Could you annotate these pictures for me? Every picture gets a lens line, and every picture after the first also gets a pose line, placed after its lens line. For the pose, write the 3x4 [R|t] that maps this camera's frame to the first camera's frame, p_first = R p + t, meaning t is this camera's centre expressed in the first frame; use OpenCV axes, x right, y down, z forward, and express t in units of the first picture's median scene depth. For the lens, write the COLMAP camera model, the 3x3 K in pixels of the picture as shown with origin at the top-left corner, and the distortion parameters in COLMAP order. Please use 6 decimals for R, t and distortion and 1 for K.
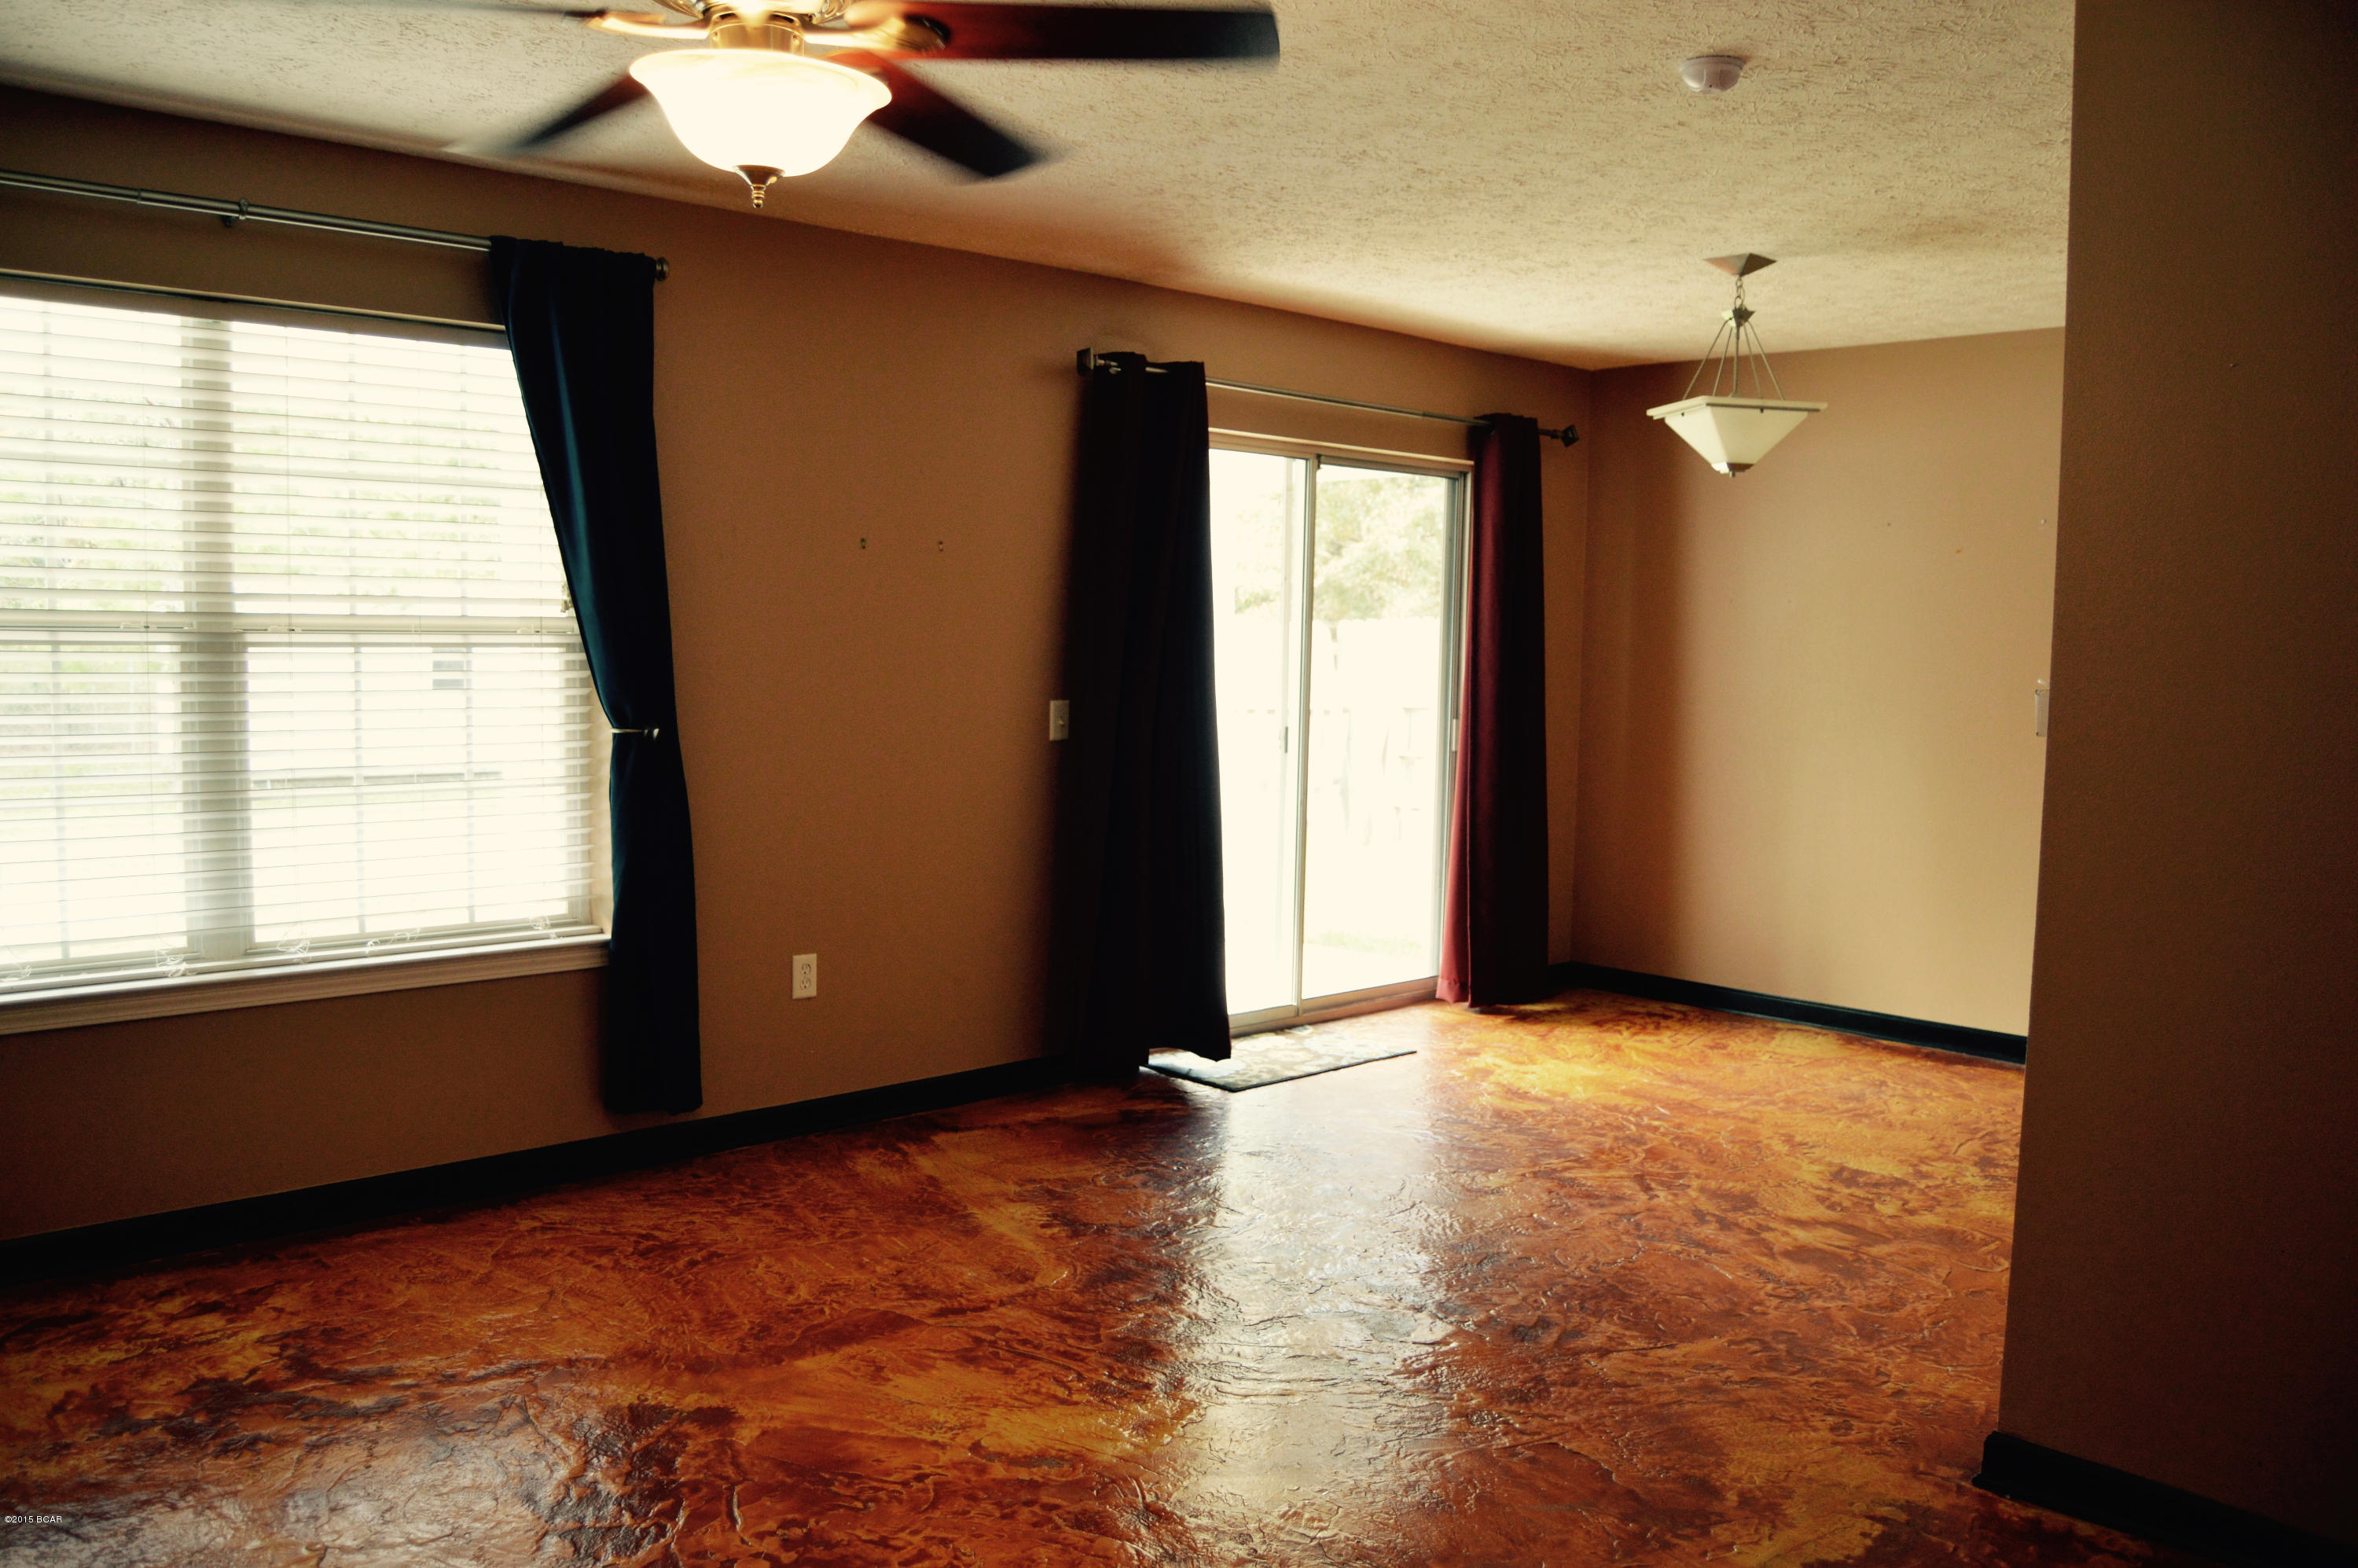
lens RADIAL K [[1864.6, 0, 1179.8], [0, 1864.6, 796.3], [0, 0, 1]] dist [-0.085837, 0.006009]
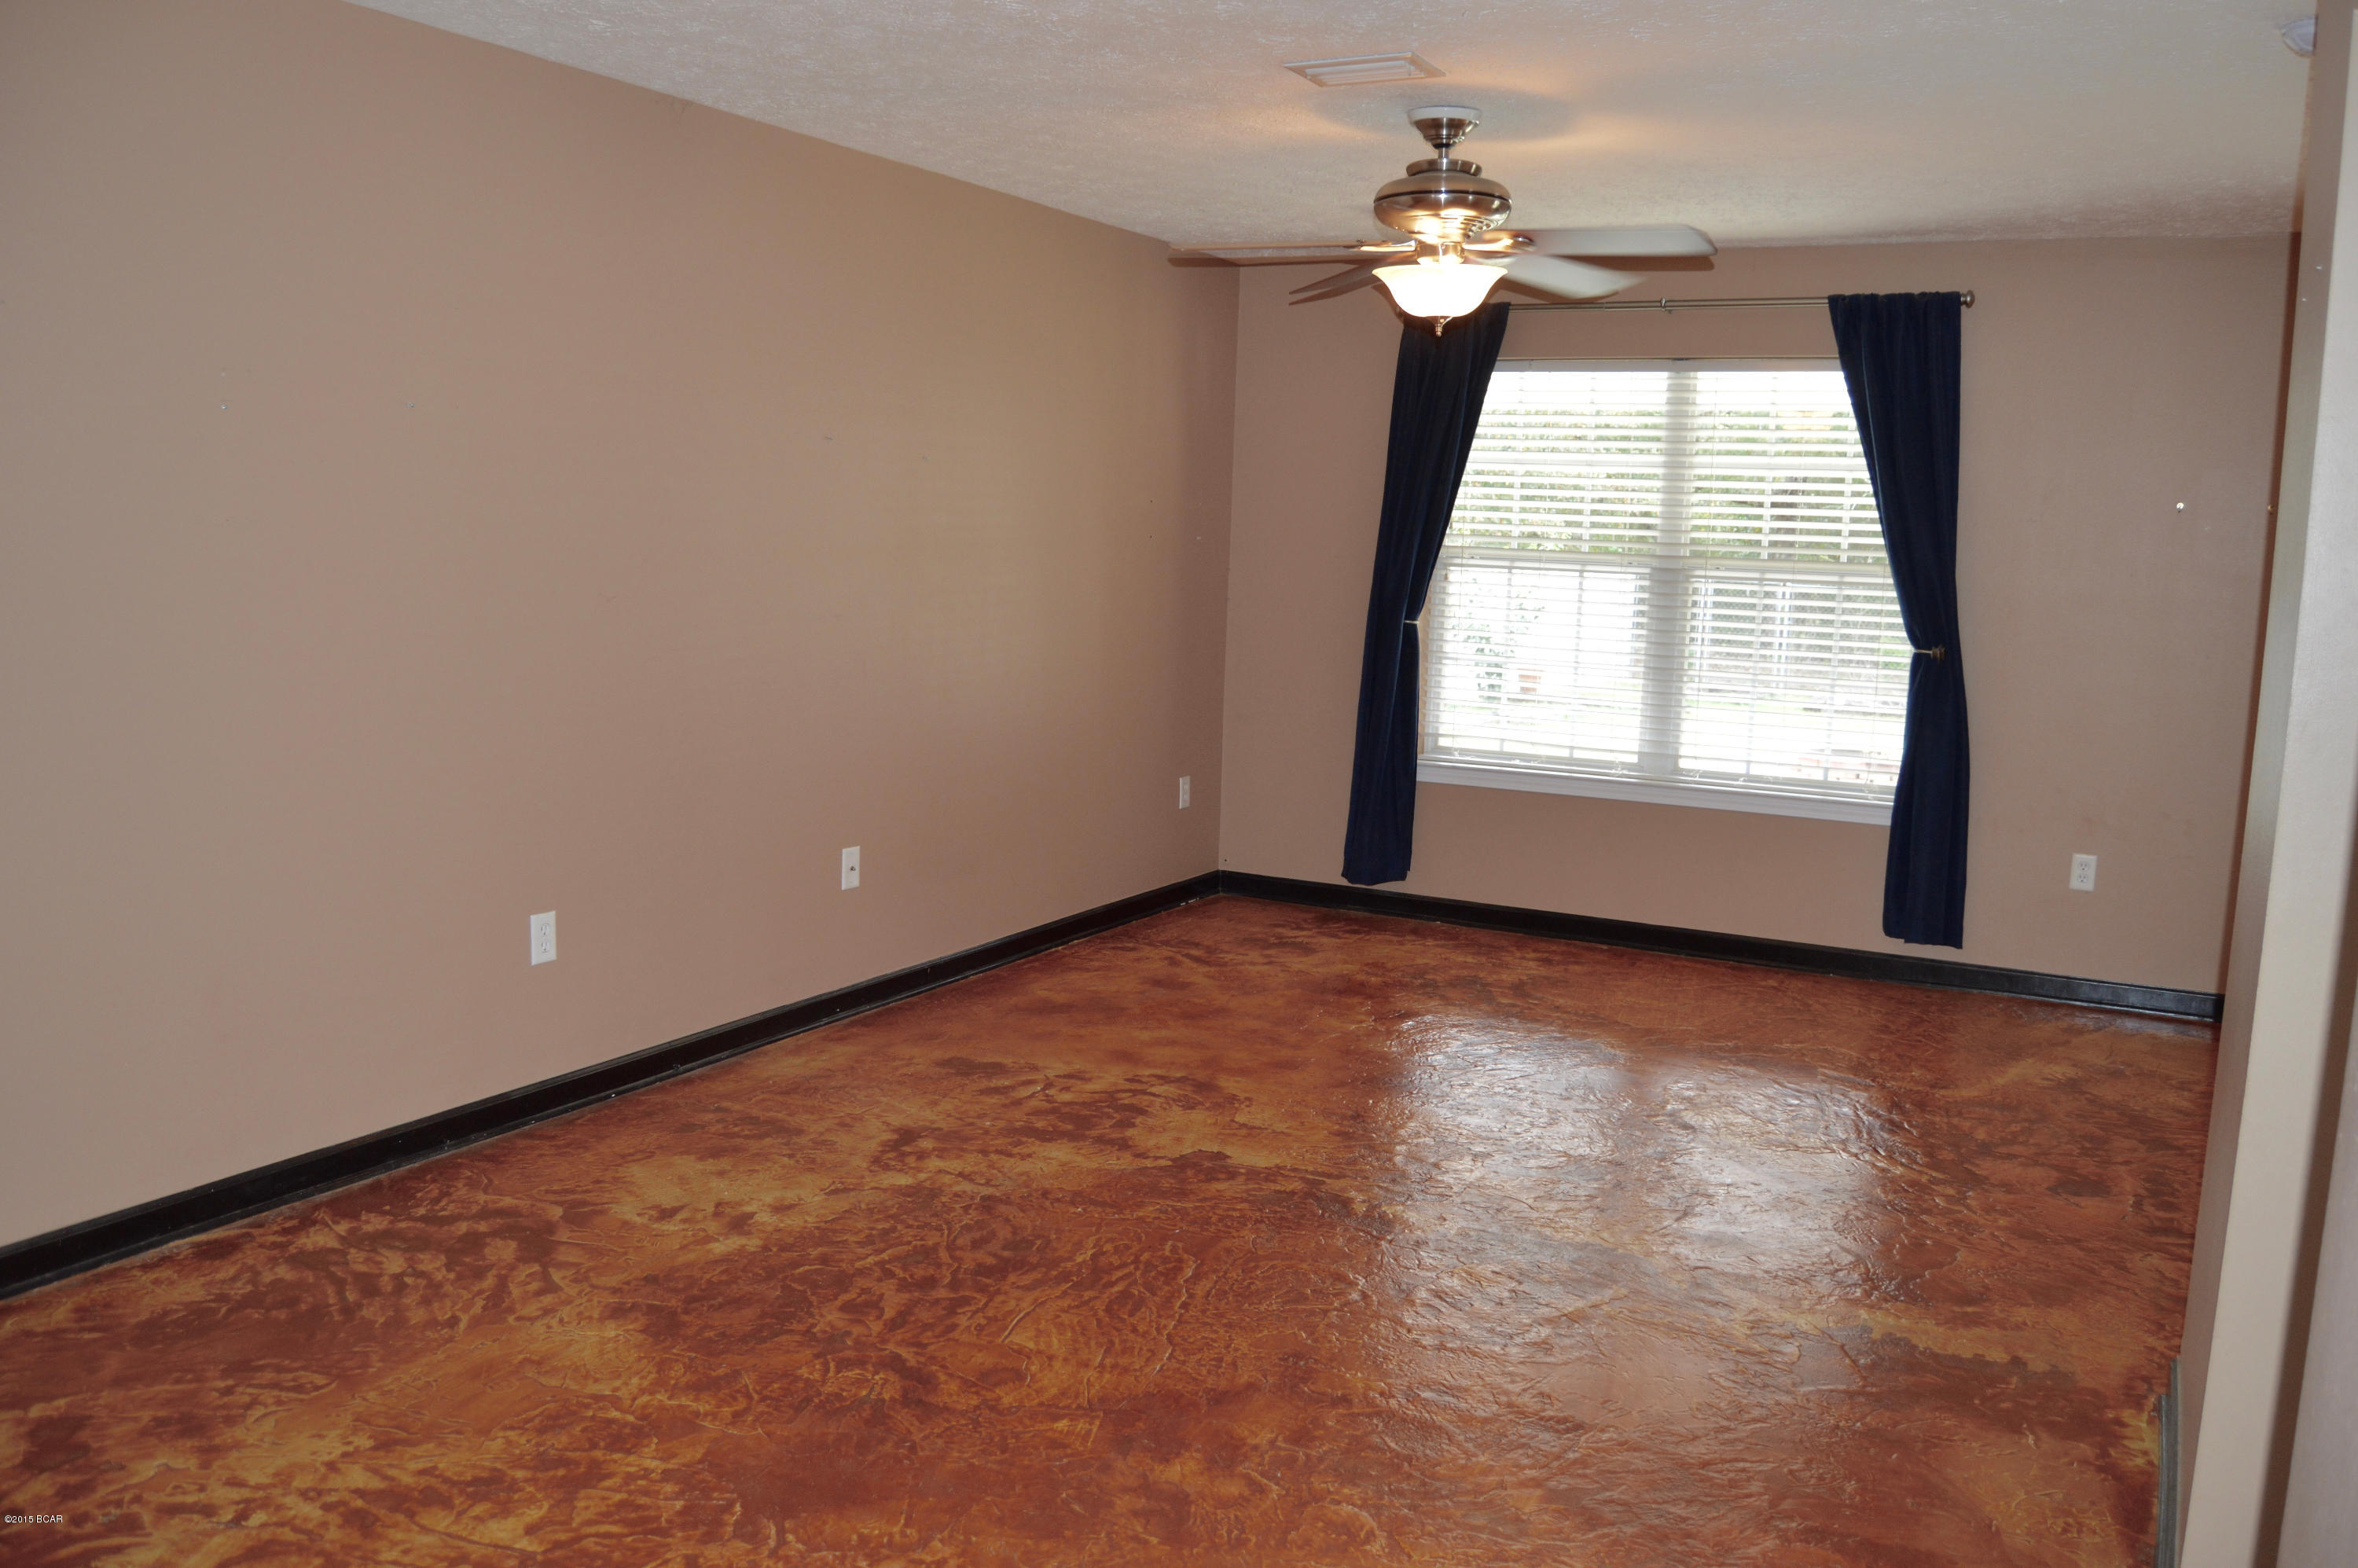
lens RADIAL K [[1864.6, 0, 1180.4], [0, 1864.6, 779.8], [0, 0, 1]] dist [-0.085837, 0.006009]
pose [[0.307334, 0.114321, -0.944710, 0.894285], [-0.109706, 0.990395, 0.084160, 0.004067], [0.945257, 0.077775, 0.316924, 0.093911]]
